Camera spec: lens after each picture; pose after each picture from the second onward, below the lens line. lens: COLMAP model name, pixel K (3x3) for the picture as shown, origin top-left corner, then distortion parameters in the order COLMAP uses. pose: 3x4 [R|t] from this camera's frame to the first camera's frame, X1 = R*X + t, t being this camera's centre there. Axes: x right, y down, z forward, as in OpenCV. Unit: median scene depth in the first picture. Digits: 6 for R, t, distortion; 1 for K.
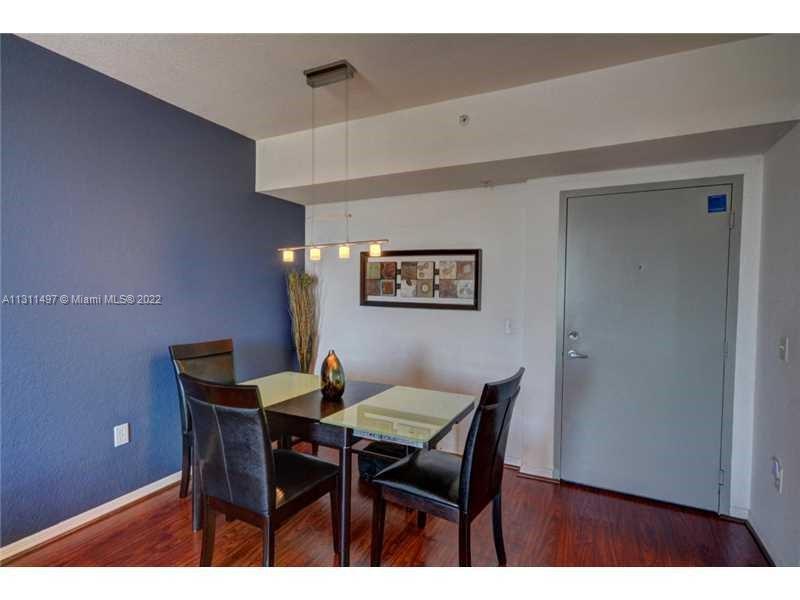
lens RADIAL K [[408.2, 0, 400.0], [0, 408.2, 300.0], [0, 0, 1]] dist [0.002112, -0.000360]
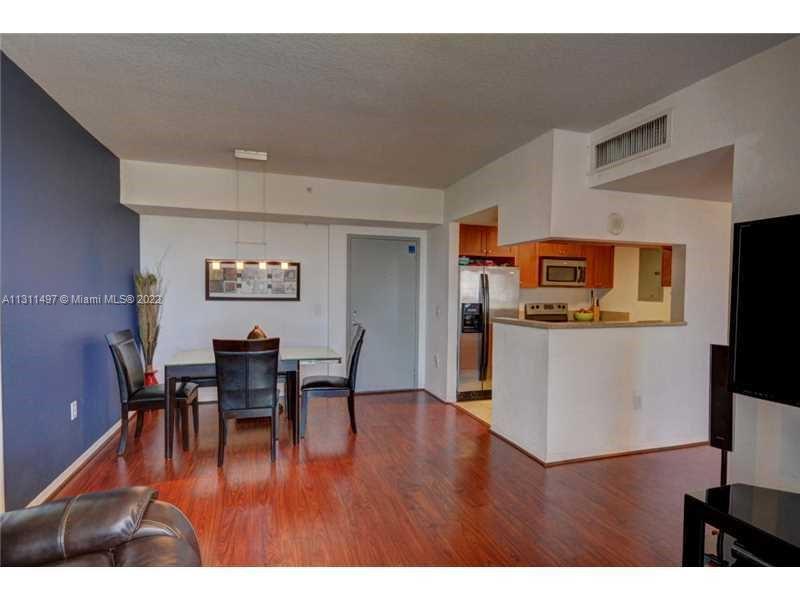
lens RADIAL K [[408.2, 0, 400.0], [0, 408.2, 300.0], [0, 0, 1]] dist [0.002112, -0.000360]
pose [[0.706605, -0.020693, 0.707306, -0.643692], [0.016845, 0.999781, 0.012422, 0.007492], [-0.707408, 0.003137, 0.706799, -0.394319]]
